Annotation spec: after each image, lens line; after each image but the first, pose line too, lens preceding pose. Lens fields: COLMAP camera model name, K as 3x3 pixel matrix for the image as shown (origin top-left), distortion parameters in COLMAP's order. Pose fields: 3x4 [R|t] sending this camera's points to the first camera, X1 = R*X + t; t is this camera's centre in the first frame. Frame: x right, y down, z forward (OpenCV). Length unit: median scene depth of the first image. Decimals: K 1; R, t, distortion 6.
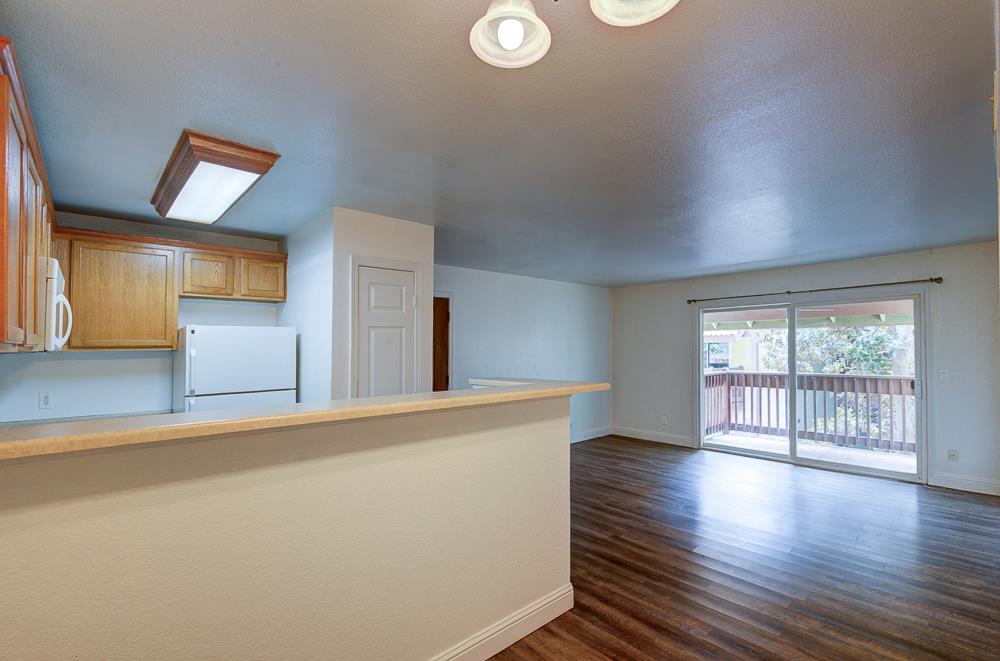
lens RADIAL K [[446.6, 0, 503.8], [0, 446.6, 346.5], [0, 0, 1]] dist [0.001607, 0.000268]
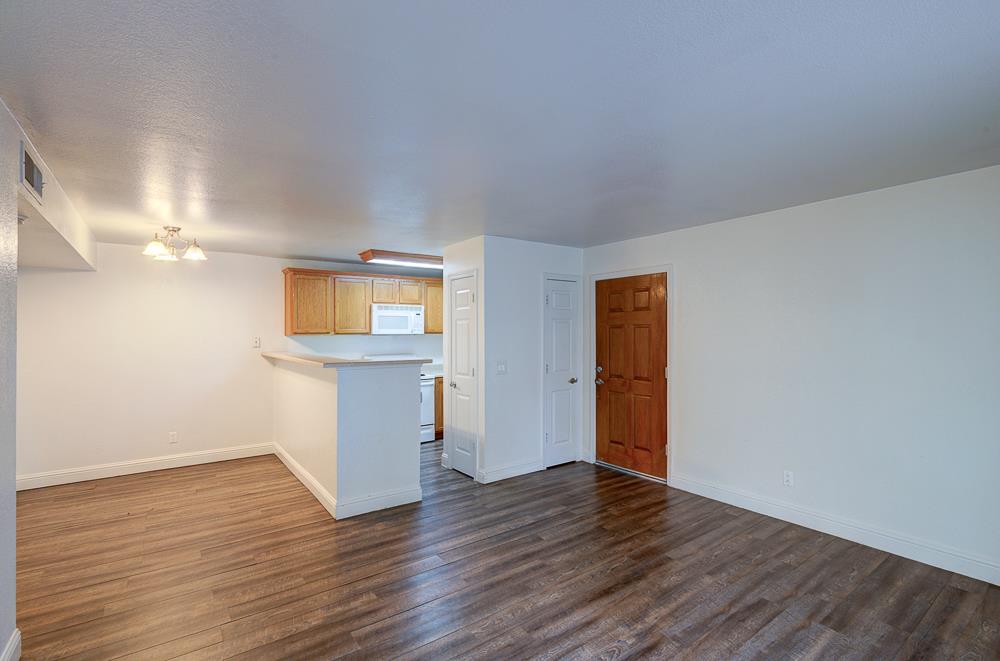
lens RADIAL K [[447.9, 0, 503.5], [0, 447.9, 337.4], [0, 0, 1]] dist [-0.000039, 0.000074]
pose [[-0.081555, 0.021325, -0.996441, 0.928635], [0.008815, 0.999747, 0.020675, -0.012614], [0.996630, -0.007097, -0.081723, 1.012149]]
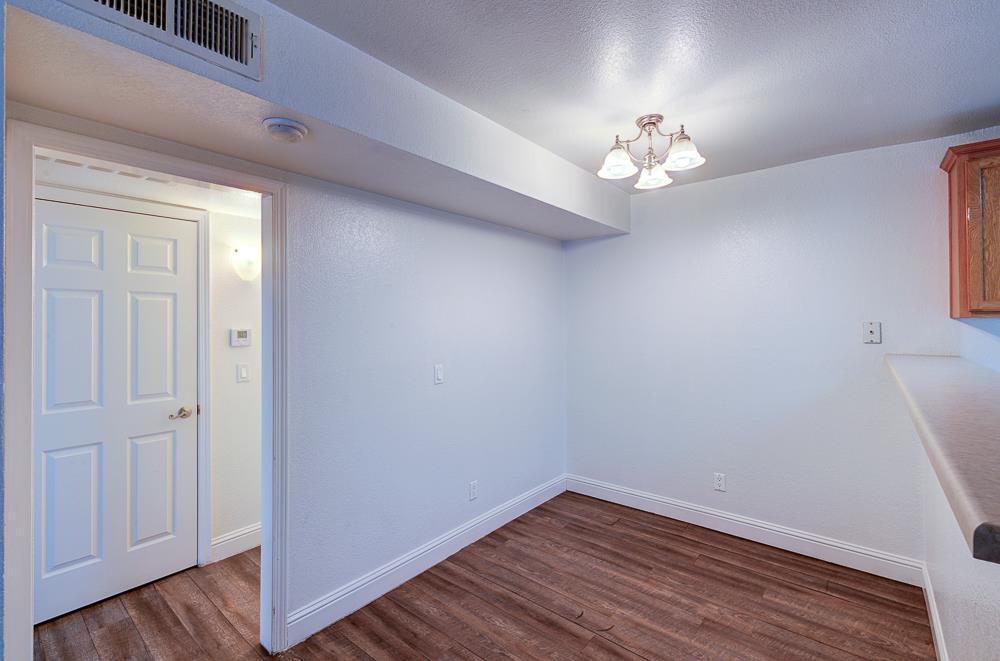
lens RADIAL K [[445.9, 0, 508.3], [0, 445.9, 309.8], [0, 0, 1]] dist [-0.001050, 0.000000]
pose [[-0.987500, 0.012531, -0.157120, 0.267473], [0.016067, 0.999645, -0.021255, -0.003520], [0.156798, -0.023514, -0.987351, 0.710648]]
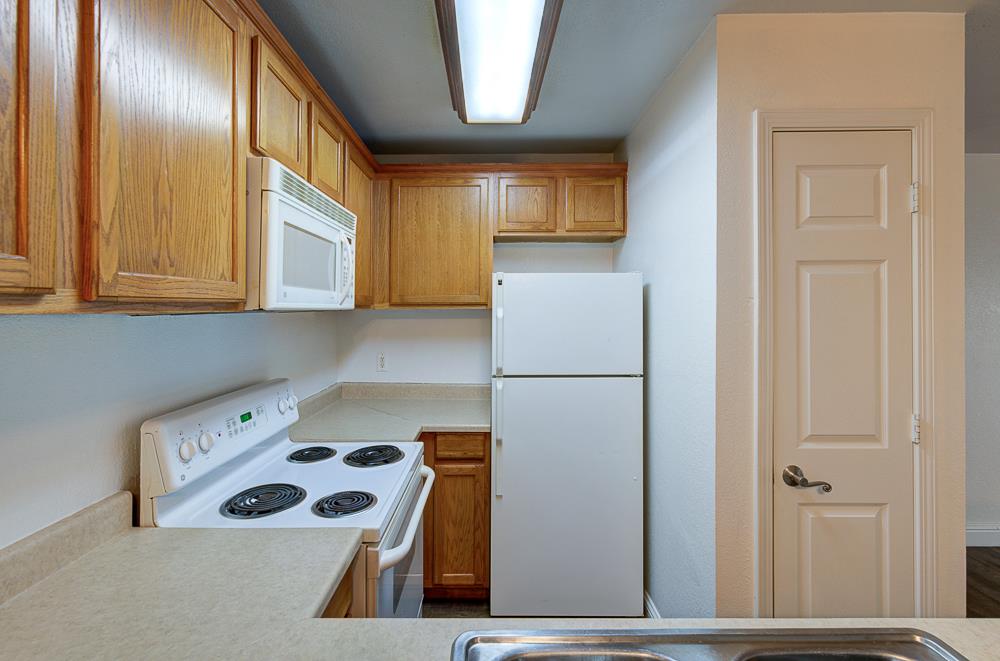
lens RADIAL K [[453.7, 0, 495.5], [0, 453.7, 281.9], [0, 0, 1]] dist [-0.000003, 0.000177]
pose [[0.747175, -0.028362, -0.664022, -0.176533], [-0.005103, 0.998815, -0.048405, -0.000227], [0.664608, 0.039556, 0.746145, 0.351778]]
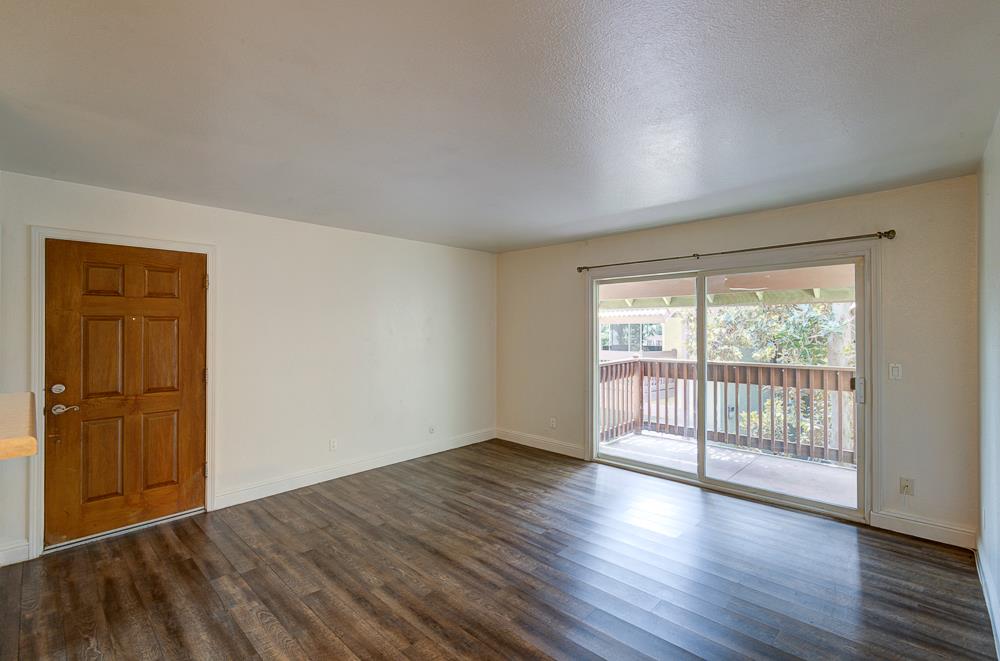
lens RADIAL K [[445.7, 0, 500.0], [0, 445.7, 330.5], [0, 0, 1]] dist [-0.000544, -0.000007]
pose [[0.996818, 0.004024, 0.079608, 0.342968], [-0.004674, 0.999957, 0.007978, -0.001981], [-0.079572, -0.008325, 0.996794, 0.390936]]
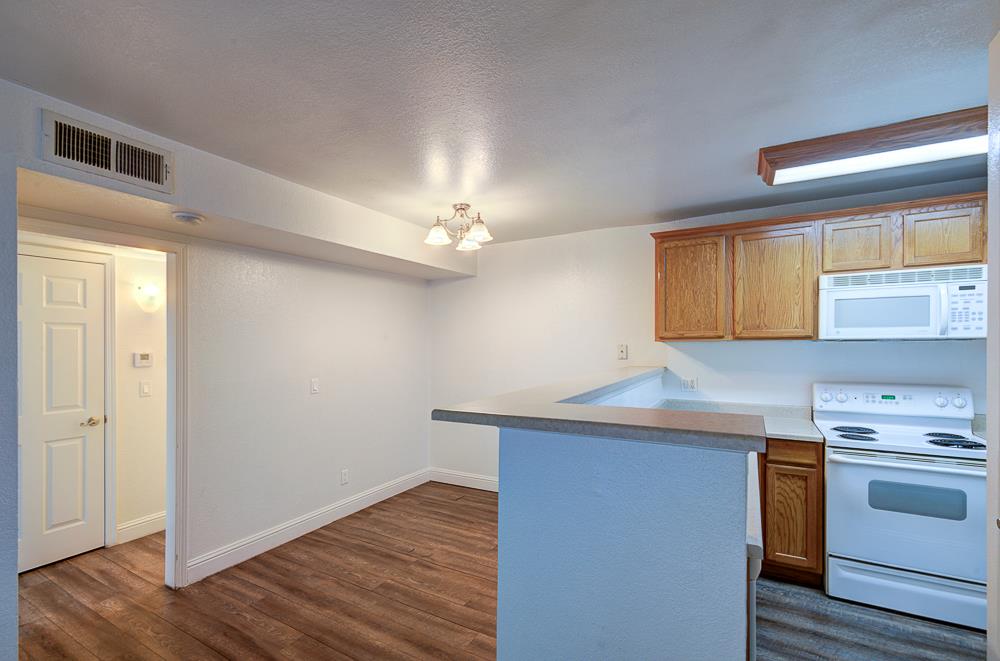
lens RADIAL K [[446.1, 0, 496.5], [0, 446.1, 332.5], [0, 0, 1]] dist [0.001023, 0.000259]
pose [[-0.950258, 0.012222, -0.311224, 0.199967], [0.019320, 0.999619, -0.019734, -0.003331], [0.310864, -0.024765, -0.950132, 0.964249]]
